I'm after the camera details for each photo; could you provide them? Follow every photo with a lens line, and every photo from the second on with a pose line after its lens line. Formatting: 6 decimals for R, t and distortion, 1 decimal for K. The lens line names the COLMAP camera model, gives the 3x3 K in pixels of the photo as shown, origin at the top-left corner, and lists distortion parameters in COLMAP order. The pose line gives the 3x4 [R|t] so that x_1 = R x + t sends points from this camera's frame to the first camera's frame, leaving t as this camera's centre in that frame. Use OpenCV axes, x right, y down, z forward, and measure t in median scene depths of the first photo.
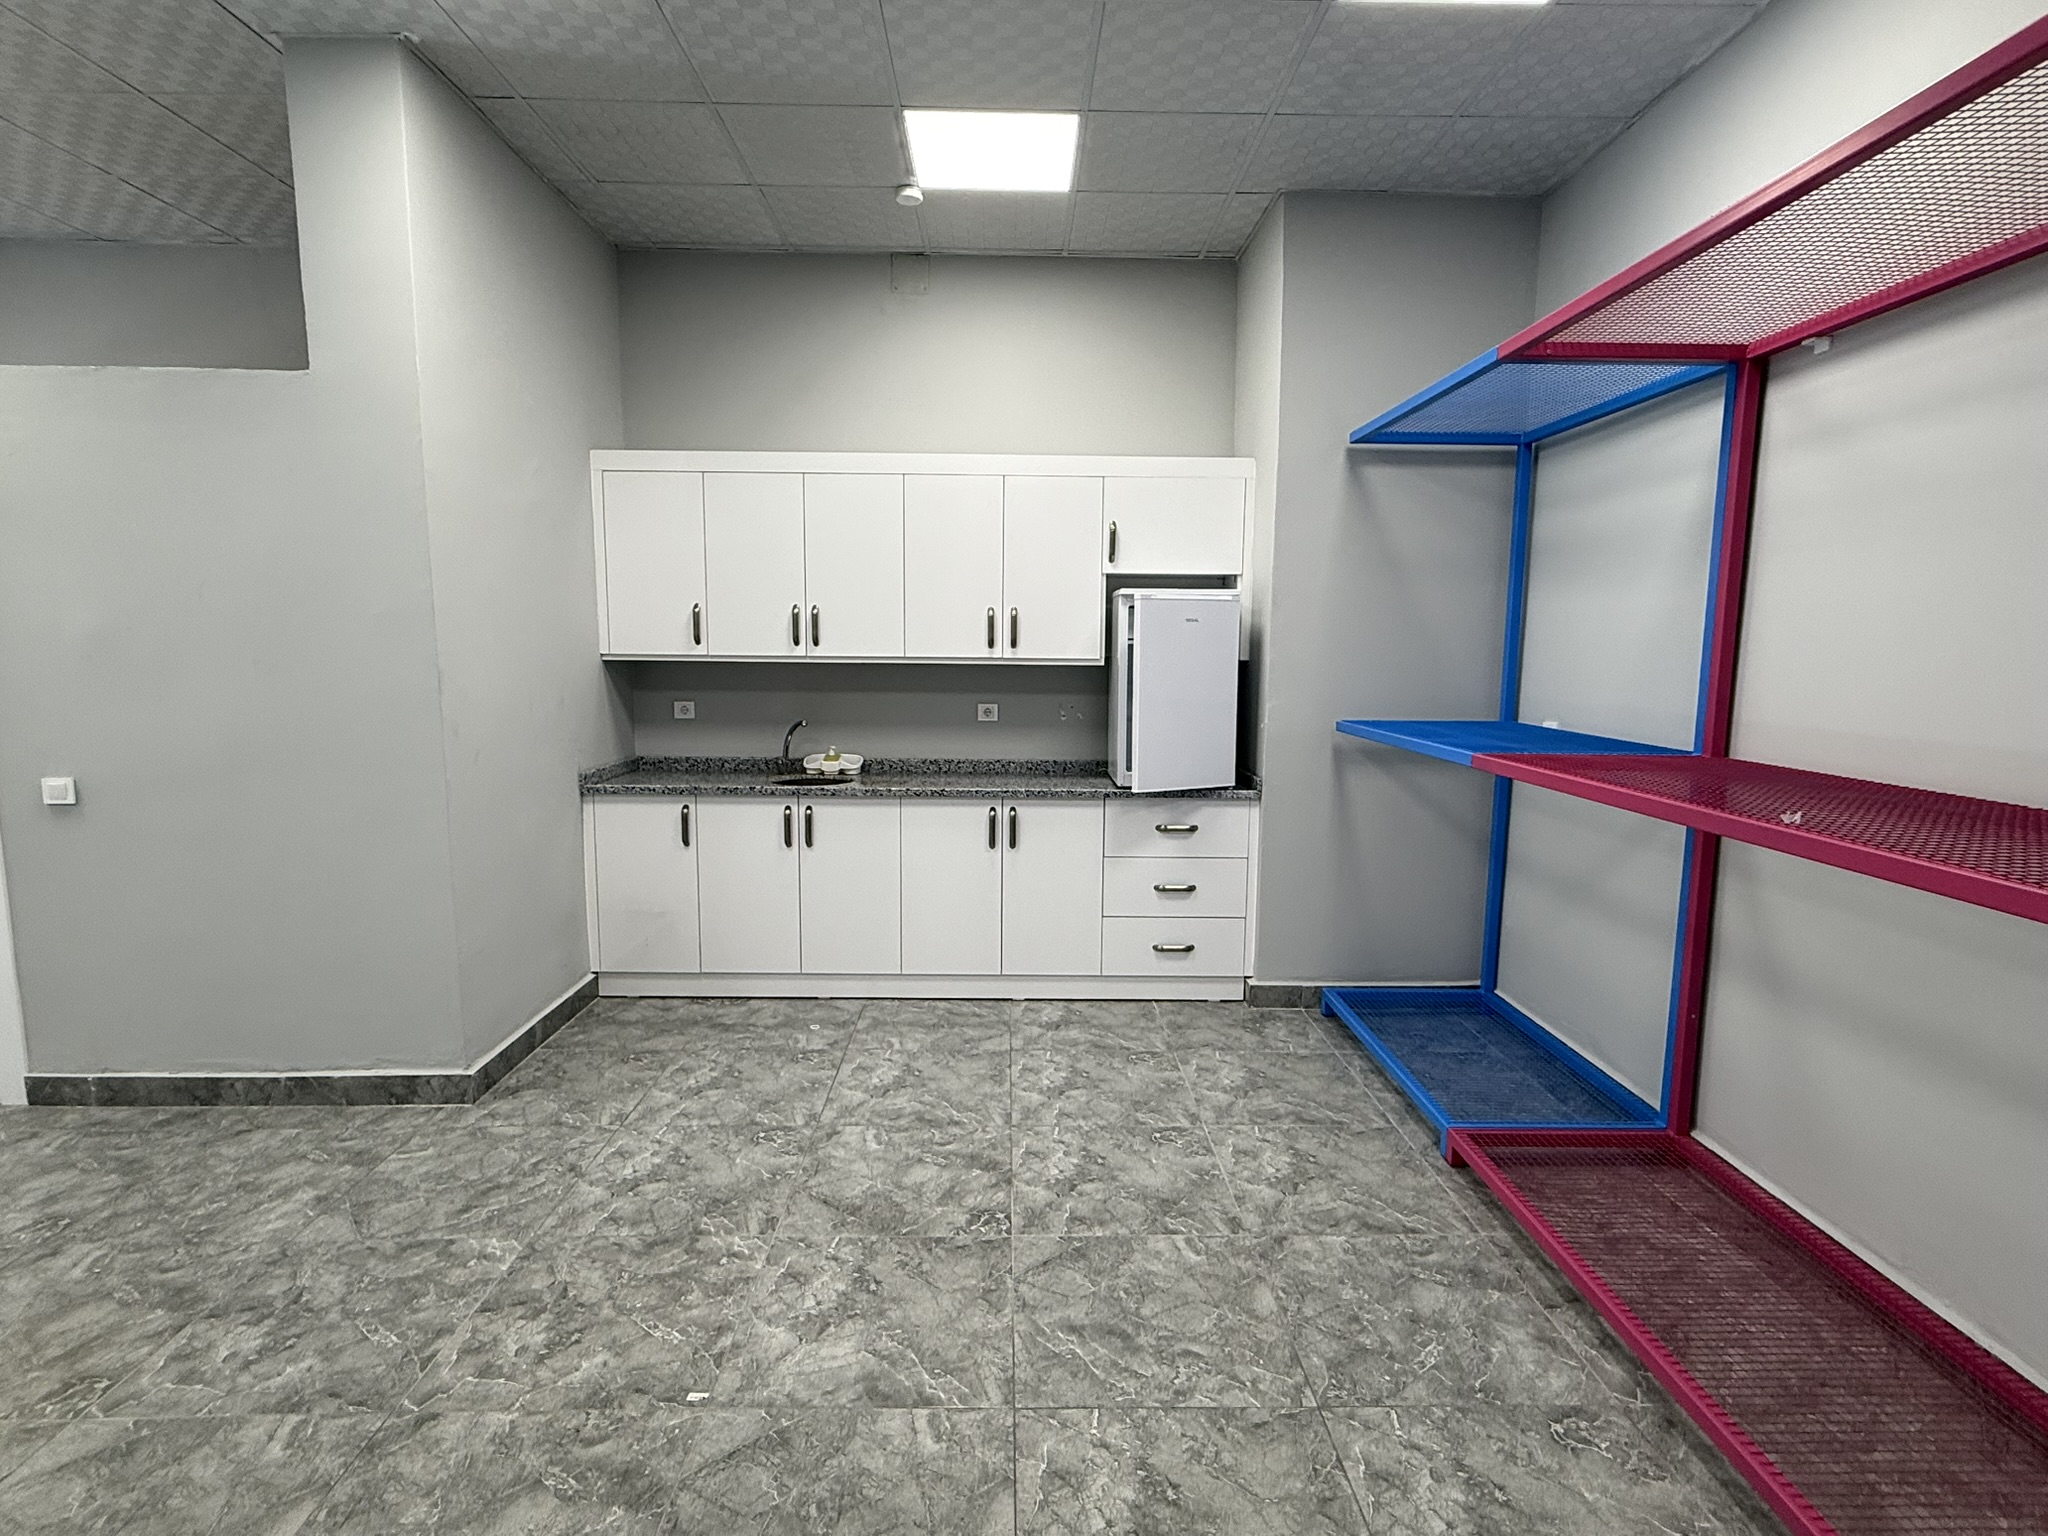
lens RADIAL K [[1043.6, 0, 1030.1], [0, 1043.6, 770.6], [0, 0, 1]] dist [0.002533, -0.001489]
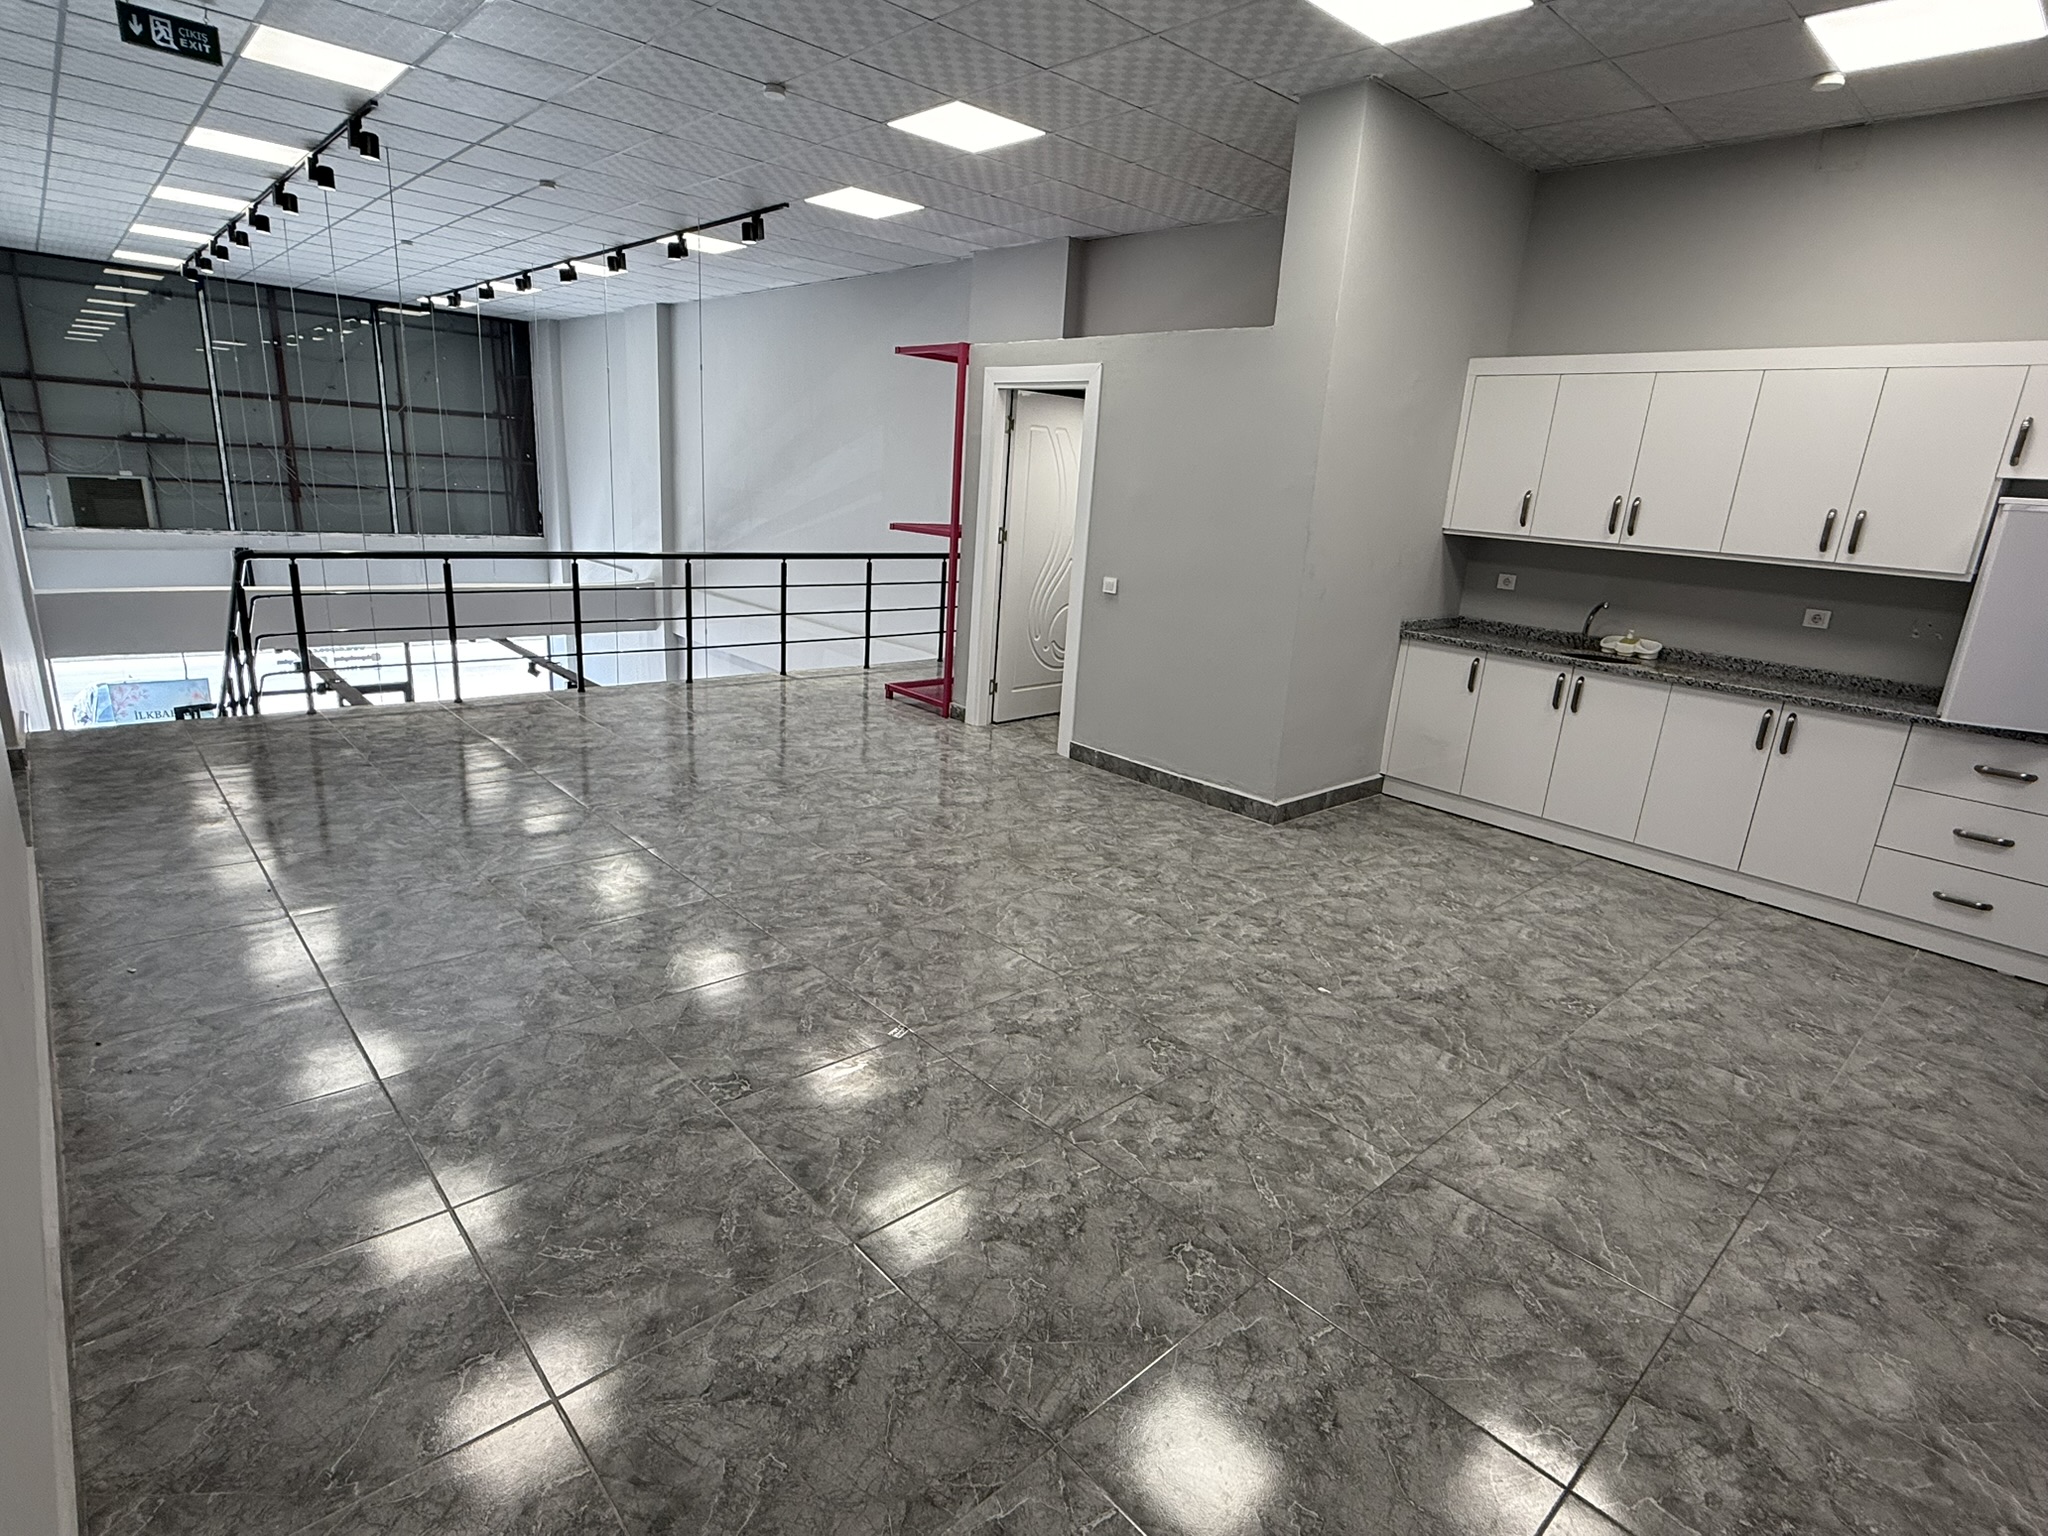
lens RADIAL K [[1043.6, 0, 1024.0], [0, 1043.6, 771.4], [0, 0, 1]] dist [0.002533, -0.001489]
pose [[0.660139, 0.239163, -0.712052, 0.223986], [-0.151006, 0.970858, 0.186094, 0.013979], [0.735809, -0.015324, 0.677016, -0.223818]]
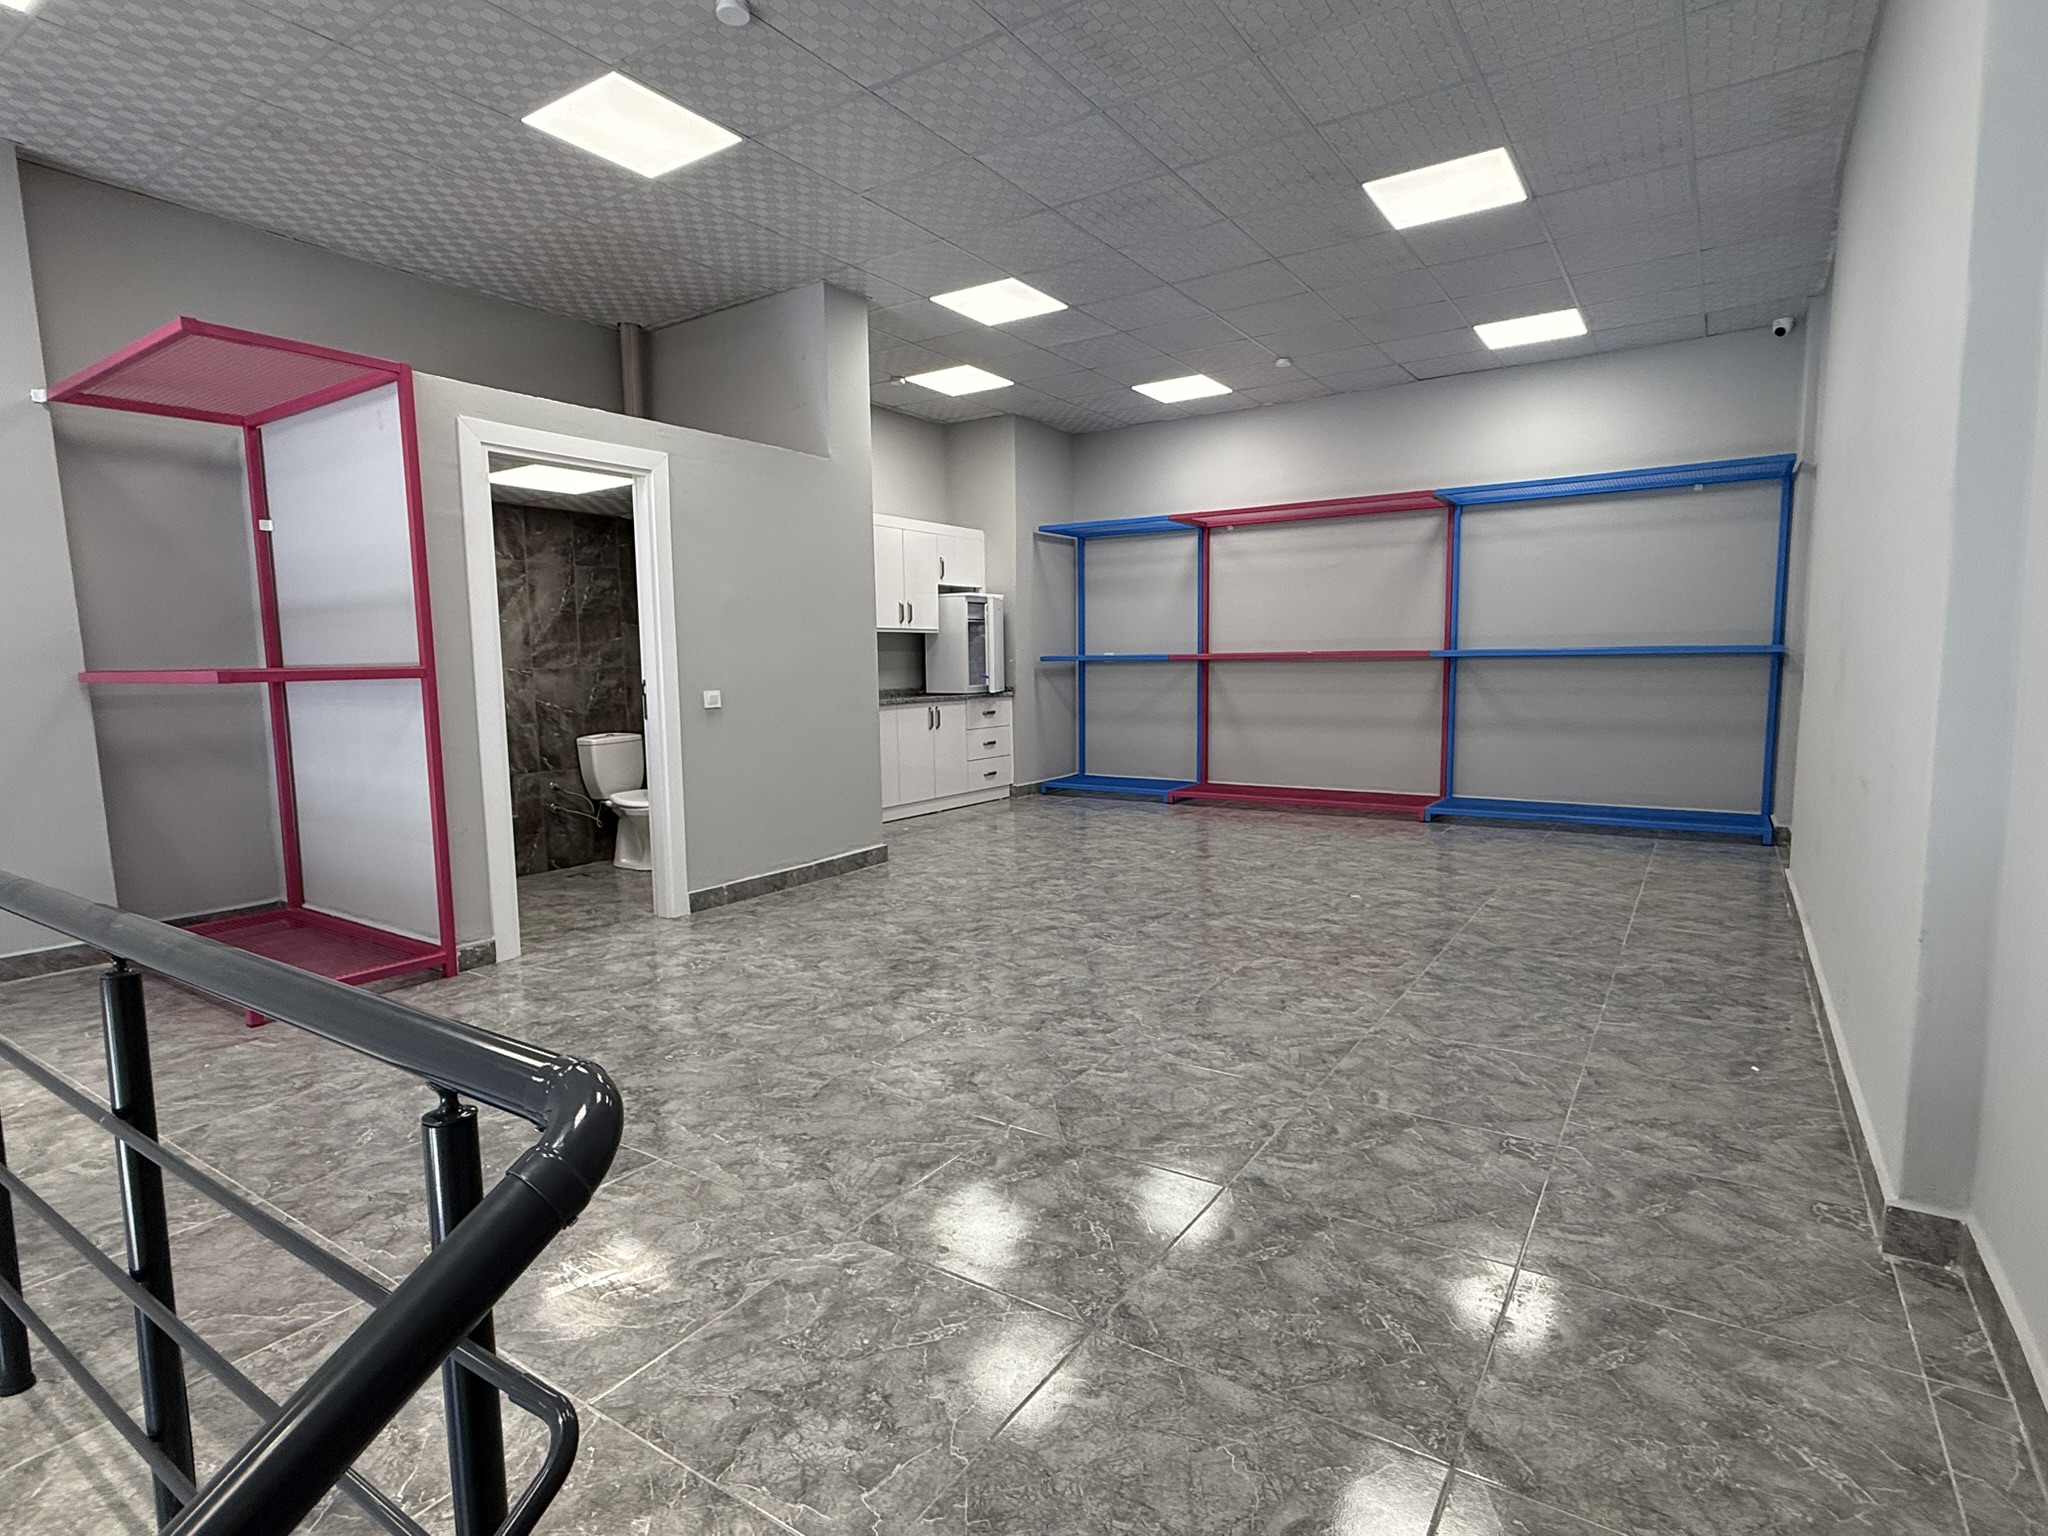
lens RADIAL K [[1043.6, 0, 1025.5], [0, 1043.6, 775.4], [0, 0, 1]] dist [0.002533, -0.001489]
pose [[0.569854, -0.109373, 0.814435, -1.480523], [0.119530, 0.991594, 0.049531, 0.084455], [-0.813006, 0.069124, 0.578138, -0.212051]]
